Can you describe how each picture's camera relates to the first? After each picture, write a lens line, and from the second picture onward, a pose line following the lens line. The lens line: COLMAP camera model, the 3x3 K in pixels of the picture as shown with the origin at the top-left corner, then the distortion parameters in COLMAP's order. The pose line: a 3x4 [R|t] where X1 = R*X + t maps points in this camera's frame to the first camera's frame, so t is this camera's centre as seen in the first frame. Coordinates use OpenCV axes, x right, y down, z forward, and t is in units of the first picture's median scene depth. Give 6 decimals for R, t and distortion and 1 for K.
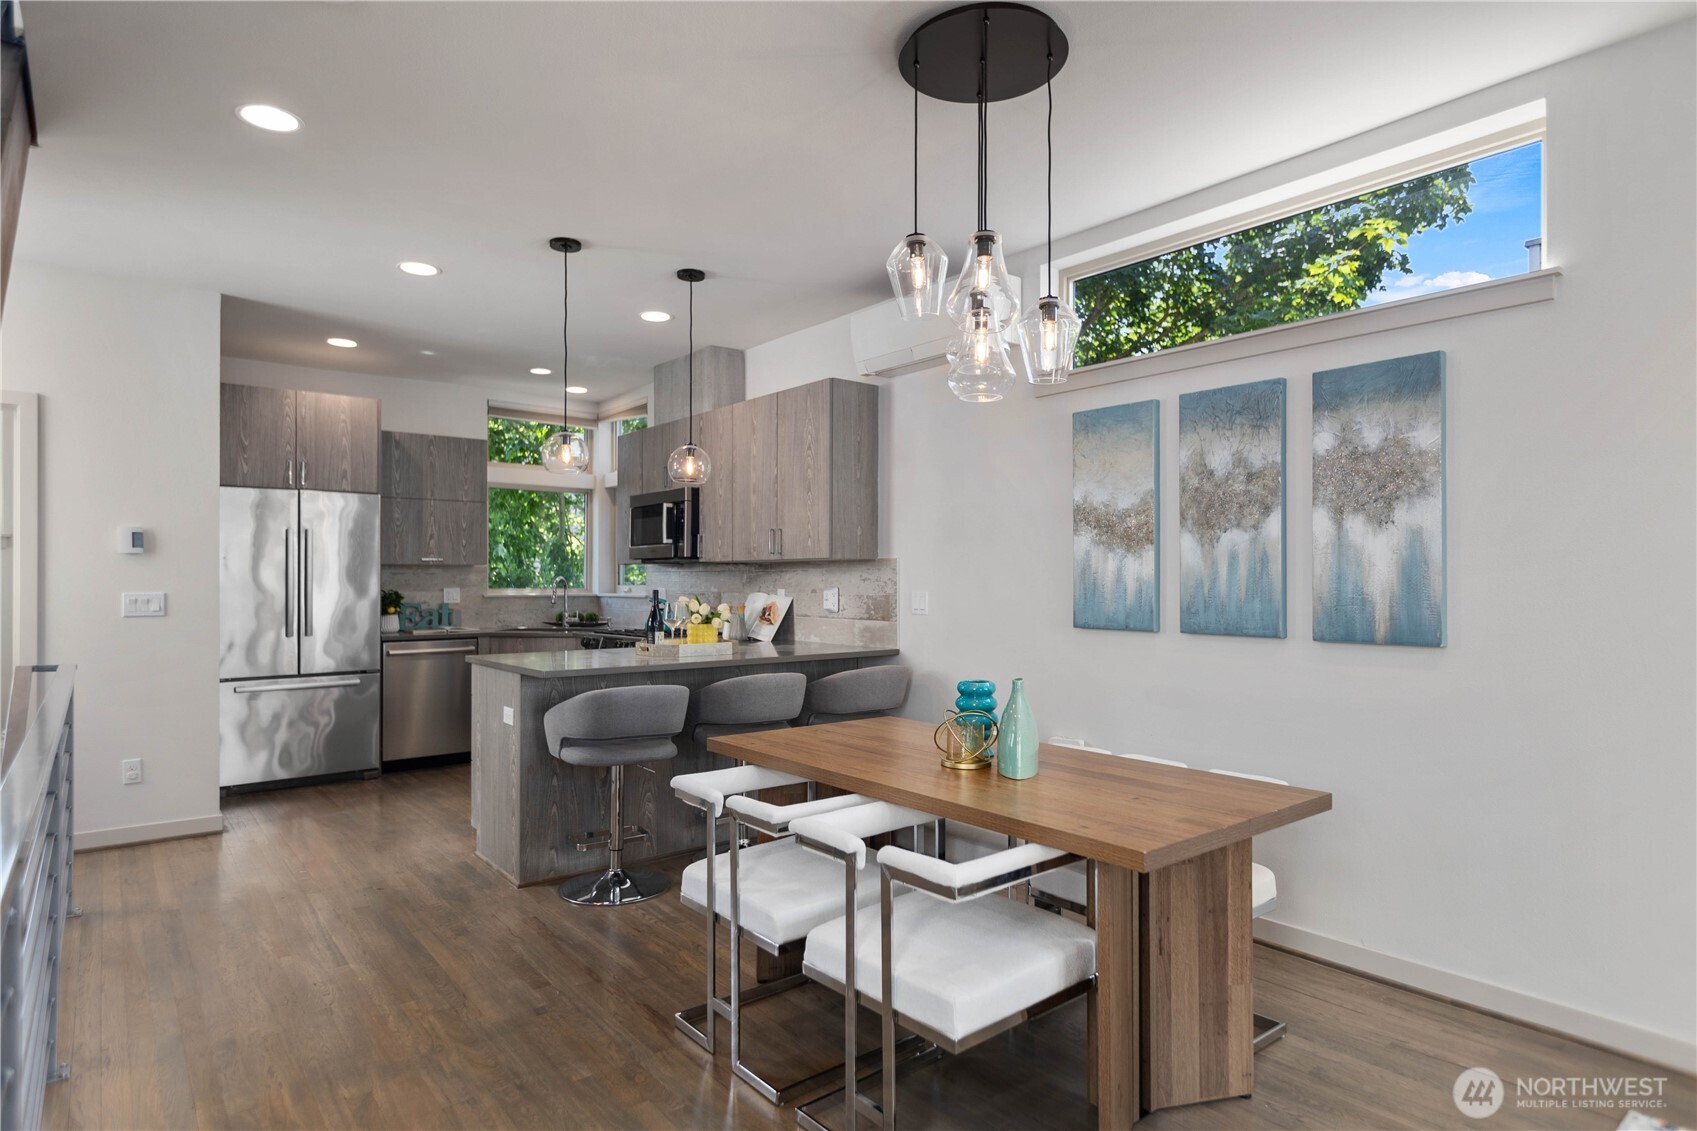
lens RADIAL K [[927.4, 0, 845.7], [0, 927.4, 576.6], [0, 0, 1]] dist [0.005498, -0.005741]
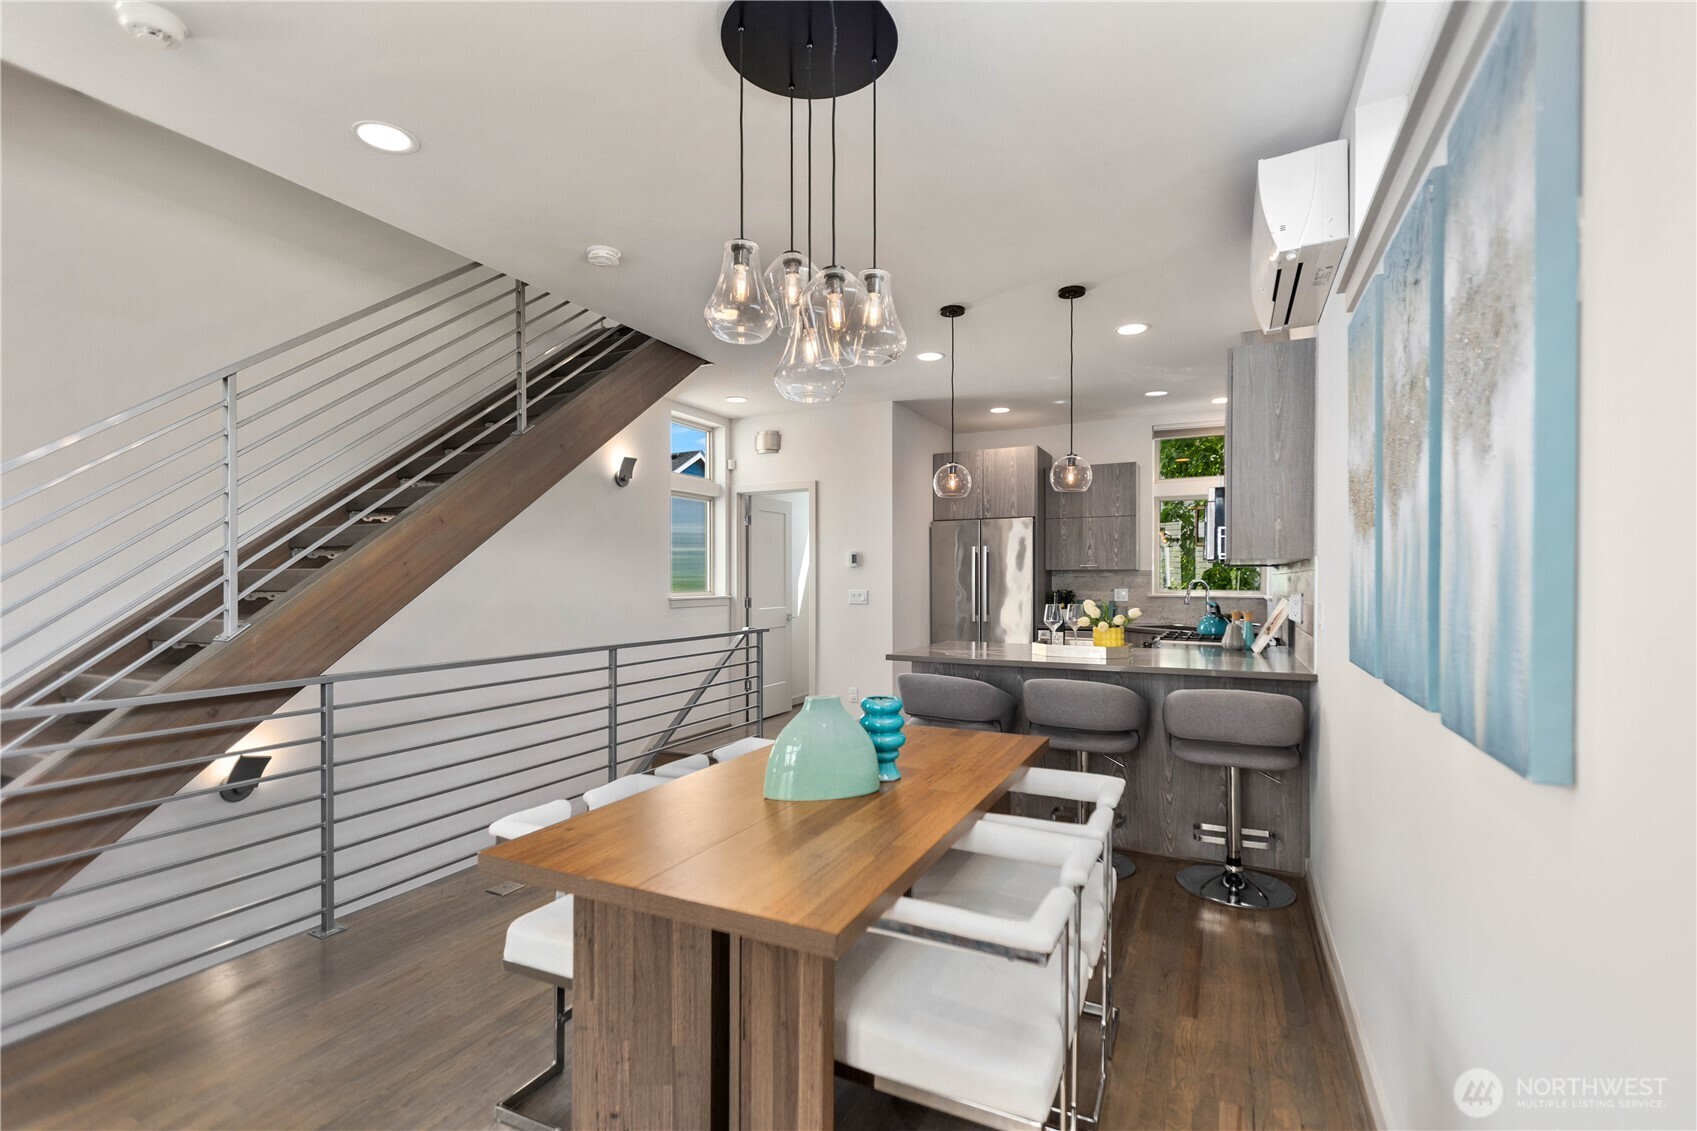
lens RADIAL K [[759.6, 0, 838.0], [0, 759.6, 590.4], [0, 0, 1]] dist [0.003356, -0.001098]
pose [[0.411470, 0.013052, -0.911330, 0.451371], [0.004392, 0.999857, 0.016303, -0.004219], [0.911413, -0.010711, 0.411354, 0.361758]]
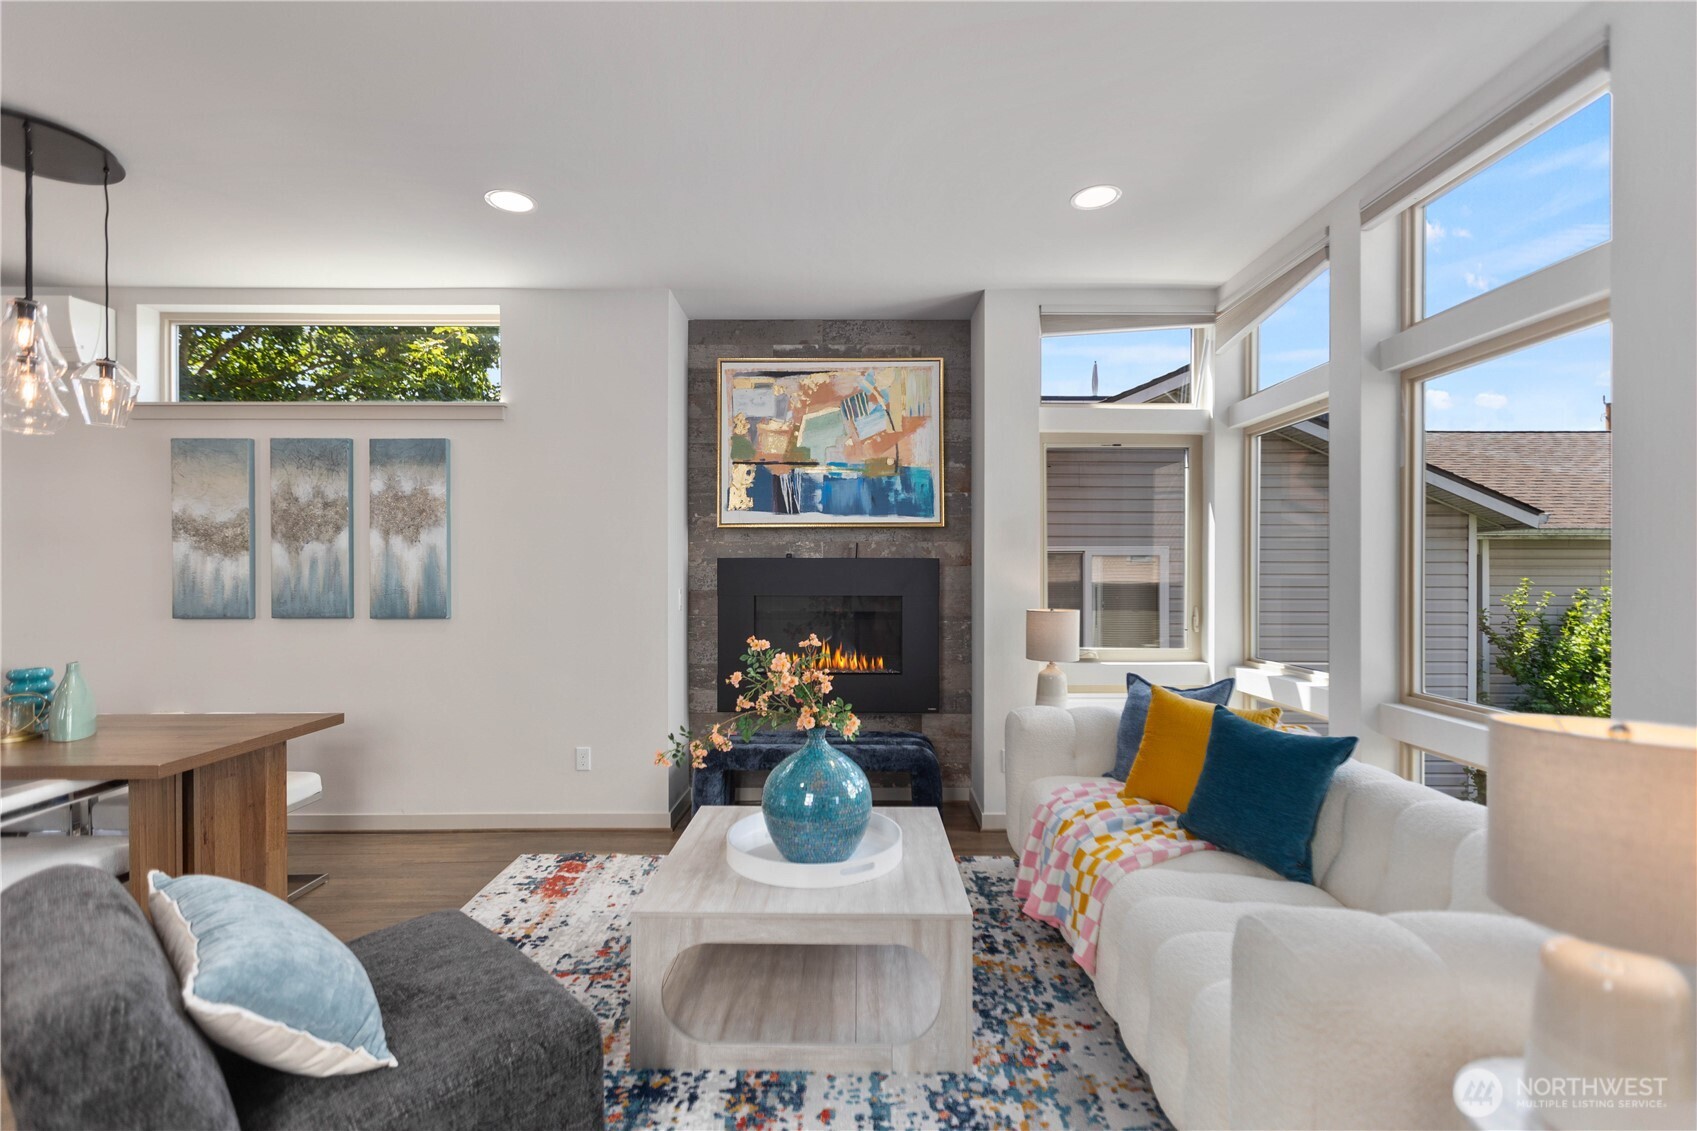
lens RADIAL K [[759.6, 0, 851.8], [0, 759.6, 570.8], [0, 0, 1]] dist [0.003356, -0.001098]
pose [[0.625619, -0.003475, 0.780121, 0.022248], [-0.000782, 0.999987, 0.005082, -0.009253], [-0.780128, -0.003790, 0.625608, -0.230335]]
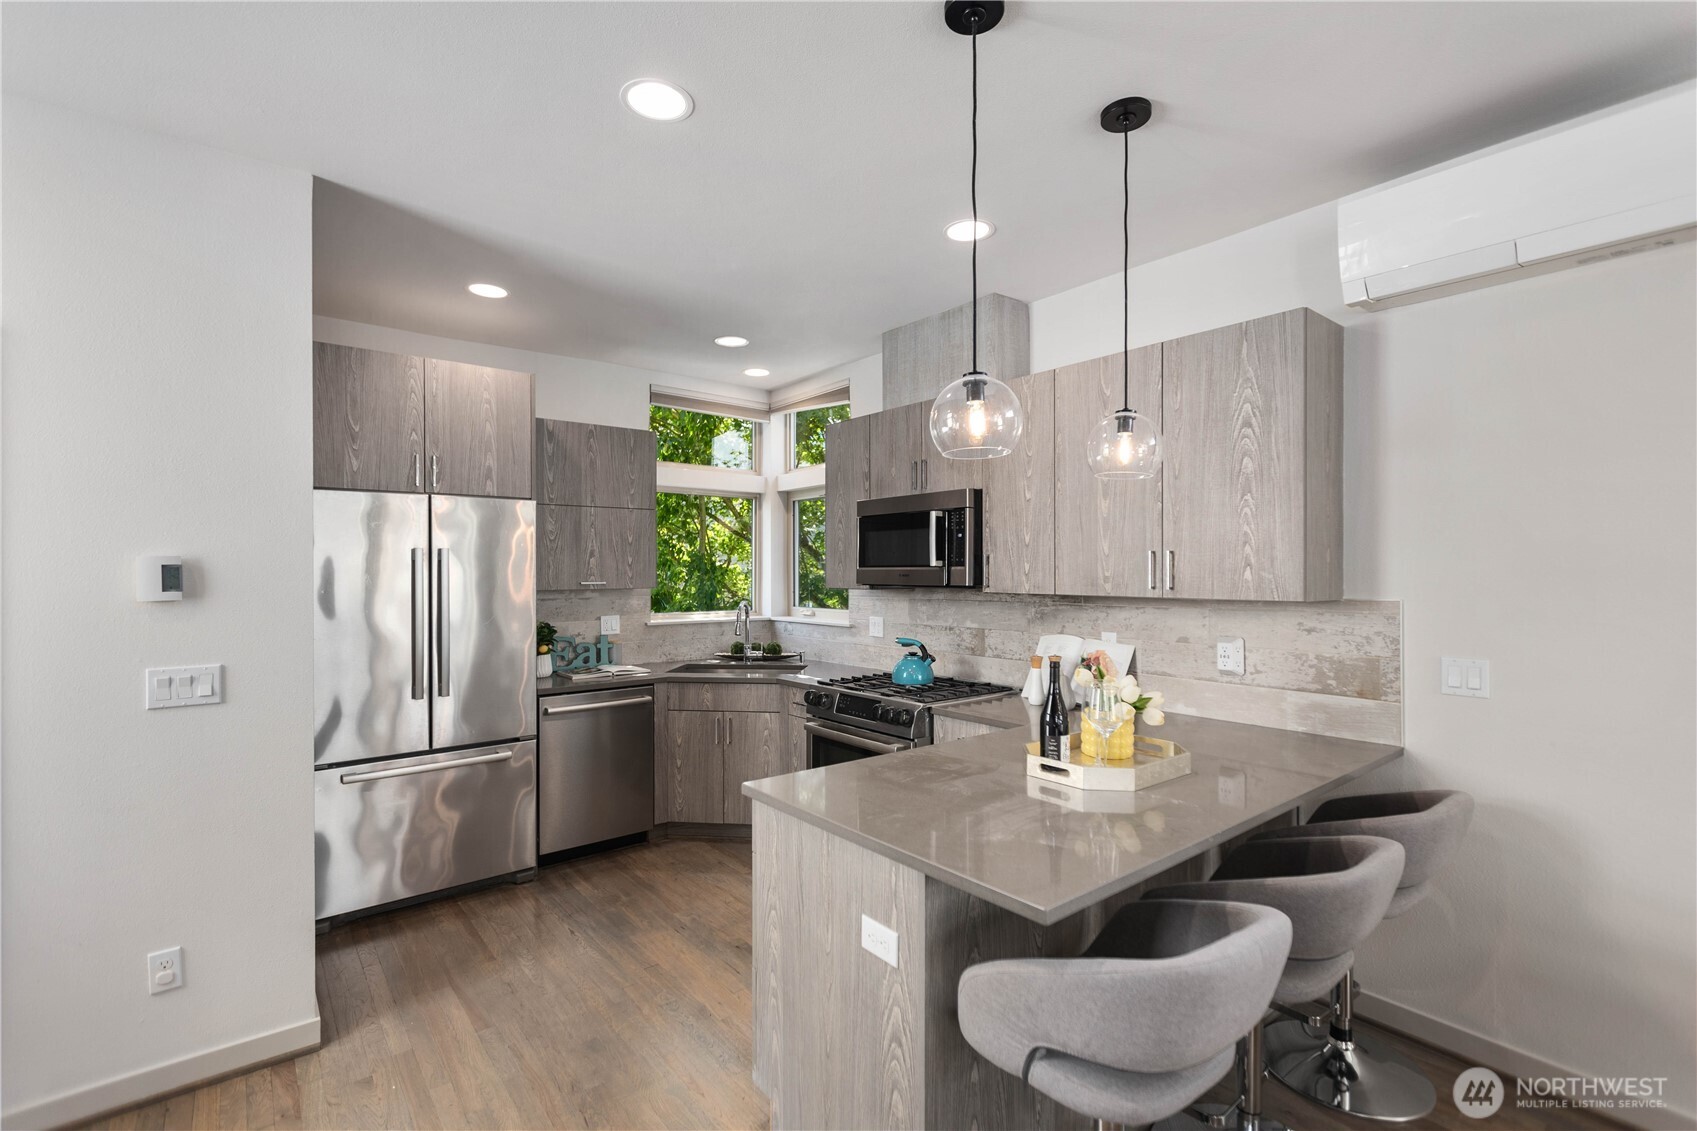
lens RADIAL K [[759.6, 0, 843.9], [0, 759.6, 572.1], [0, 0, 1]] dist [0.003356, -0.001098]
pose [[0.999984, -0.002016, -0.005321, -0.302554], [0.002053, 0.999974, 0.006946, -0.041683], [0.005307, -0.006957, 0.999962, 0.471173]]
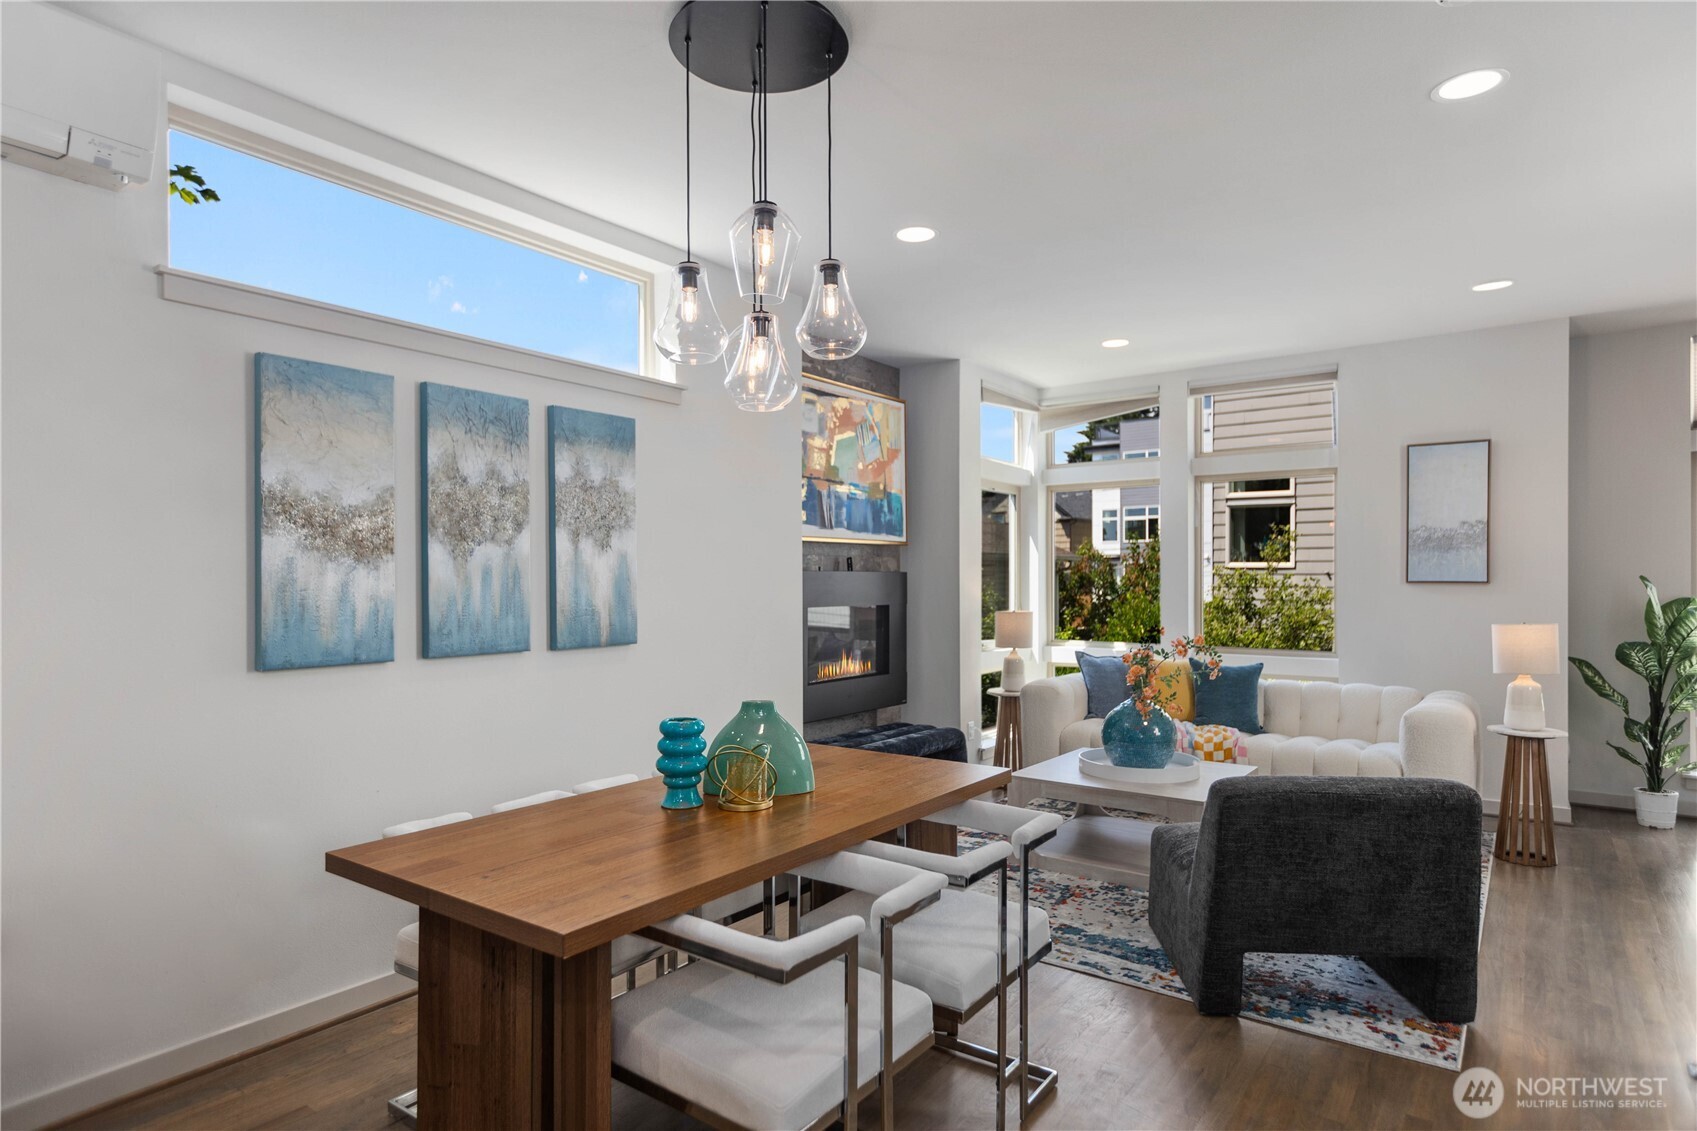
lens RADIAL K [[927.4, 0, 849.2], [0, 927.4, 582.9], [0, 0, 1]] dist [0.005498, -0.005741]
pose [[-0.257820, -0.005195, 0.966179, -0.404364], [-0.002261, 0.999986, 0.004773, -0.010326], [-0.966190, -0.000954, -0.257828, 0.596659]]
